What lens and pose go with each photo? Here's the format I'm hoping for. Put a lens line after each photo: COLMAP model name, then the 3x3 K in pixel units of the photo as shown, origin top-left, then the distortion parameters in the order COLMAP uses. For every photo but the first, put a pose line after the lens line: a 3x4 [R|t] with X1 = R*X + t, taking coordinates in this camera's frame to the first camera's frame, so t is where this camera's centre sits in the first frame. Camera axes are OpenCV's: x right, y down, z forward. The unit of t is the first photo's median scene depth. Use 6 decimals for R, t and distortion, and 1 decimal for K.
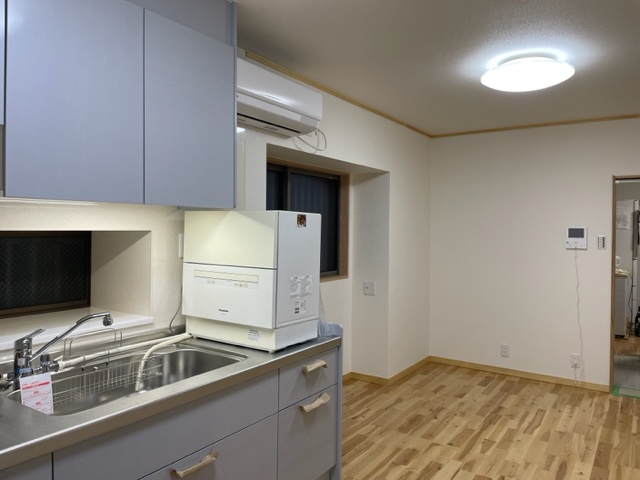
lens RADIAL K [[483.4, 0, 316.6], [0, 483.4, 233.6], [0, 0, 1]] dist [0.065630, -0.086710]
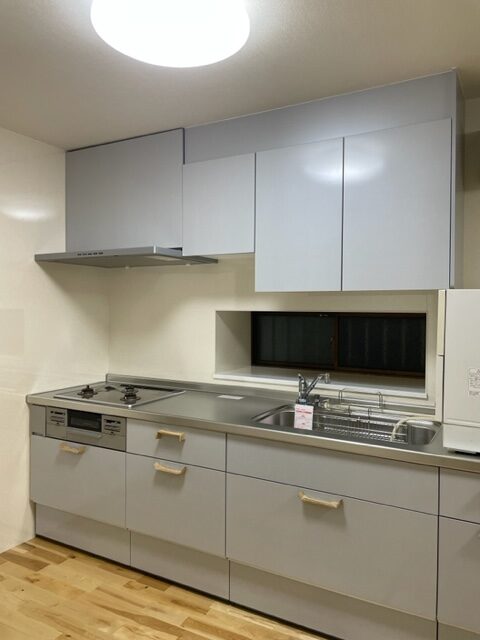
lens RADIAL K [[483.4, 0, 243.4], [0, 483.4, 313.0], [0, 0, 1]] dist [0.065630, -0.086710]
pose [[0.103019, 0.005450, -0.994664, 0.711708], [-0.018679, 0.999819, 0.003544, -0.002744], [0.994504, 0.018215, 0.103102, 0.495342]]
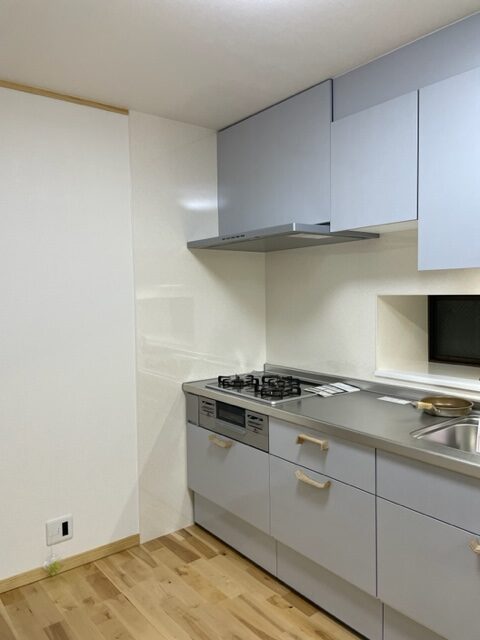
lens RADIAL K [[483.4, 0, 243.8], [0, 483.4, 315.7], [0, 0, 1]] dist [0.065630, -0.086710]
pose [[-0.295306, 0.042400, -0.954462, 0.535069], [0.001085, 0.999029, 0.044044, -0.005789], [0.955402, 0.011971, -0.295065, 0.597810]]
